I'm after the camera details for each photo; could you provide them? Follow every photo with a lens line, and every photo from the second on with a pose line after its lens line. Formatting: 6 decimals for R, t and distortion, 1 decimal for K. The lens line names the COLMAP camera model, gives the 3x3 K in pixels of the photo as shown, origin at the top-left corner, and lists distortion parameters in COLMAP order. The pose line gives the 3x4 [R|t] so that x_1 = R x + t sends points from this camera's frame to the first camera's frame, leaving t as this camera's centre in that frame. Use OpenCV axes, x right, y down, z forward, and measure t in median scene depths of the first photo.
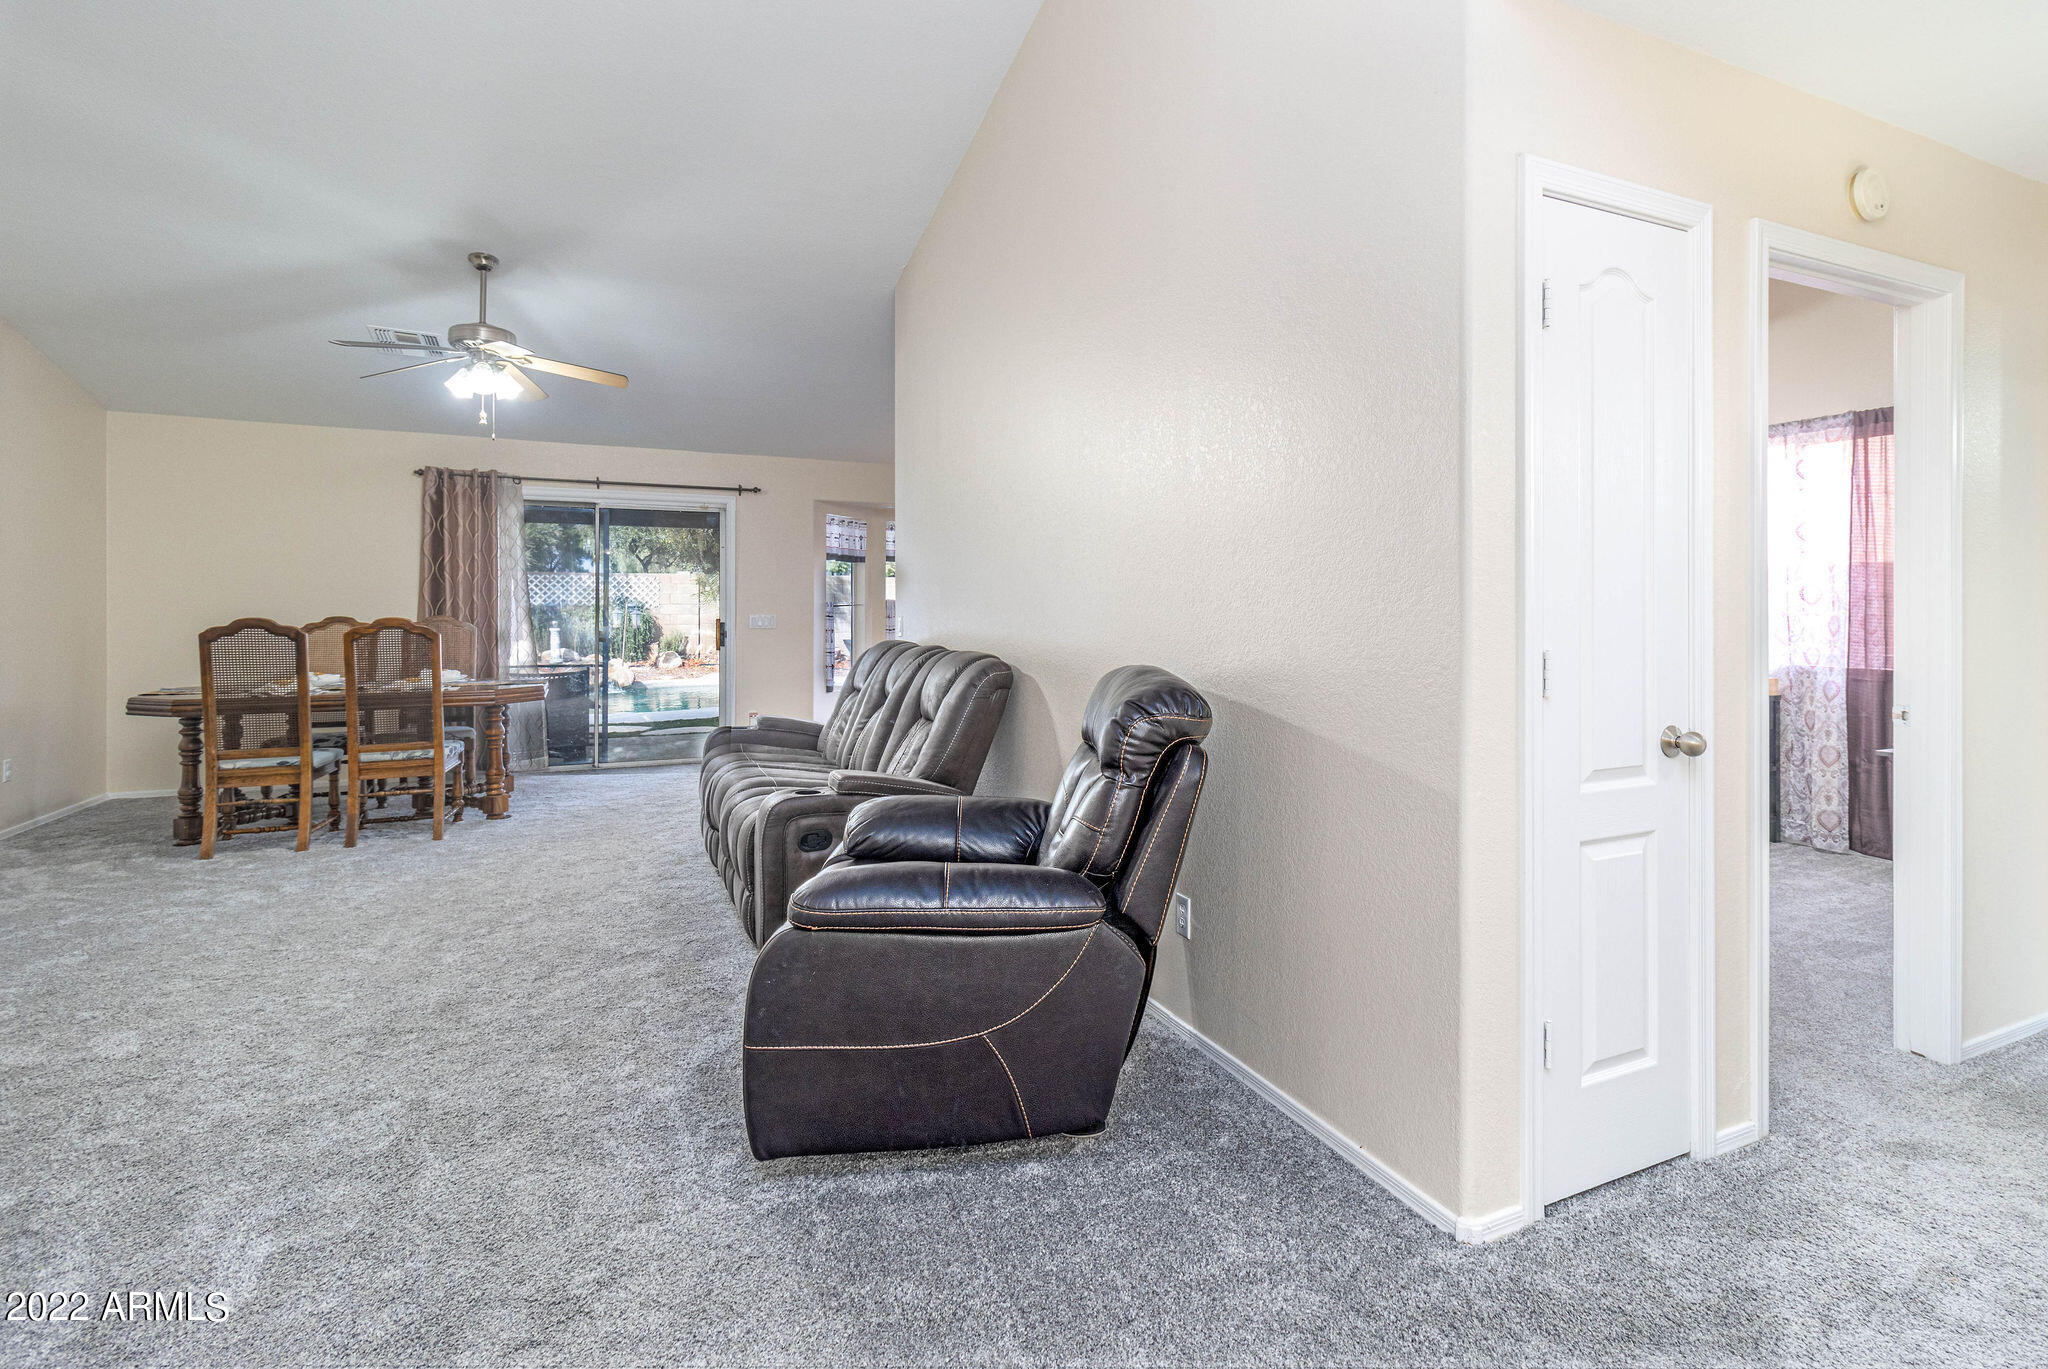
lens RADIAL K [[938.5, 0, 1126.5], [0, 938.5, 613.6], [0, 0, 1]] dist [0.001110, 0.000438]
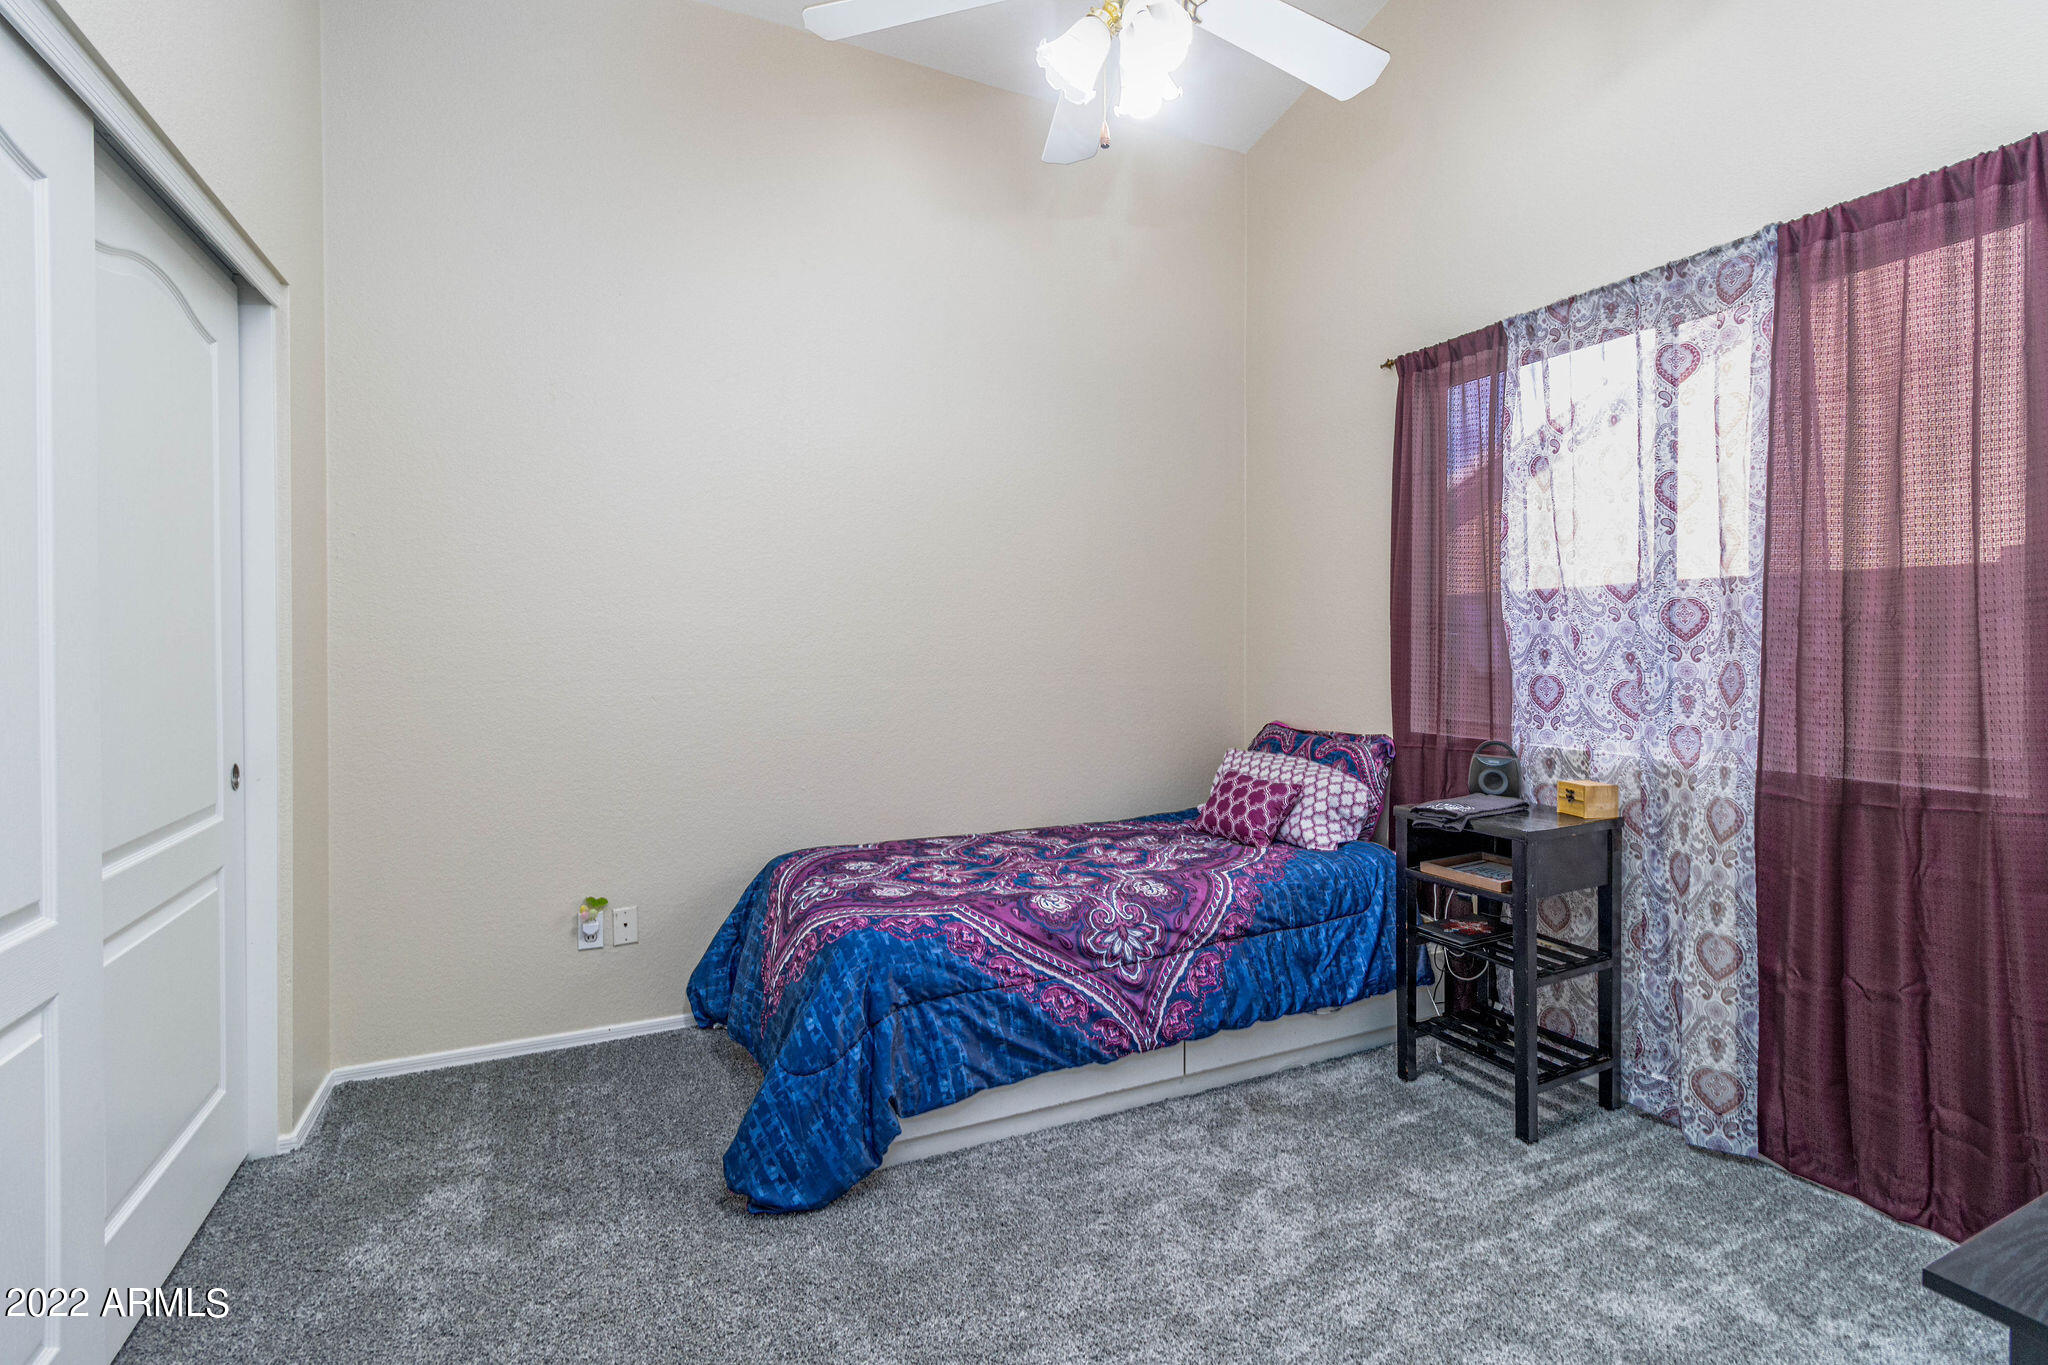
lens RADIAL K [[938.5, 0, 1020.9], [0, 938.5, 662.6], [0, 0, 1]] dist [0.001110, 0.000438]
pose [[0.999974, 0.003713, 0.006123, 0.392543], [-0.003761, 0.999961, 0.007985, 0.000914], [-0.006094, -0.008008, 0.999949, 0.529243]]
